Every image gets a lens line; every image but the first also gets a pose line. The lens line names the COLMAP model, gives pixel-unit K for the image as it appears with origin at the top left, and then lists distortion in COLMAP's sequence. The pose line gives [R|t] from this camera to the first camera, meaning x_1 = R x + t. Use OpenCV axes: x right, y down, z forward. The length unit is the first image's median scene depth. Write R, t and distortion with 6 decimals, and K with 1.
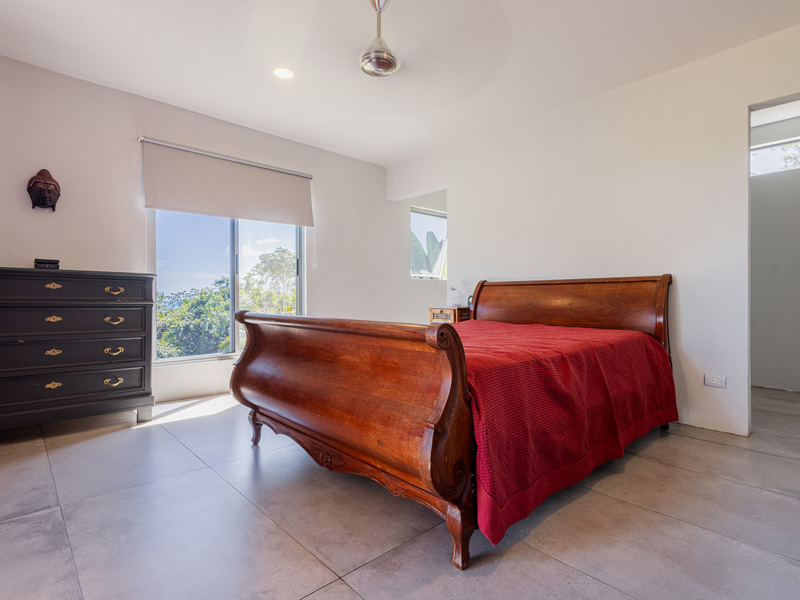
lens RADIAL K [[415.6, 0, 398.7], [0, 415.6, 301.2], [0, 0, 1]] dist [0.016081, -0.003203]
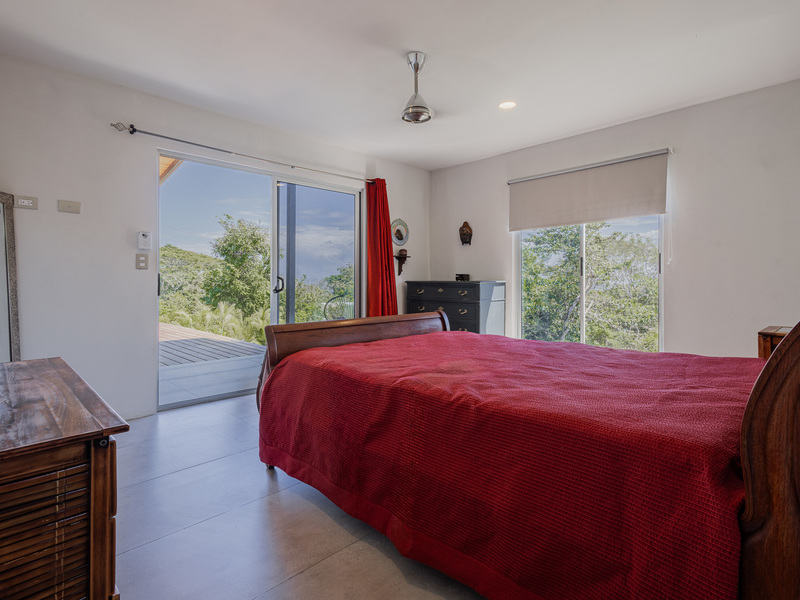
lens RADIAL K [[415.6, 0, 399.1], [0, 415.6, 294.5], [0, 0, 1]] dist [0.016081, -0.003203]
pose [[0.062461, 0.015622, -0.997925, 0.812660], [-0.011100, 0.999827, 0.014957, -0.041959], [0.997986, 0.010143, 0.062623, 0.631130]]
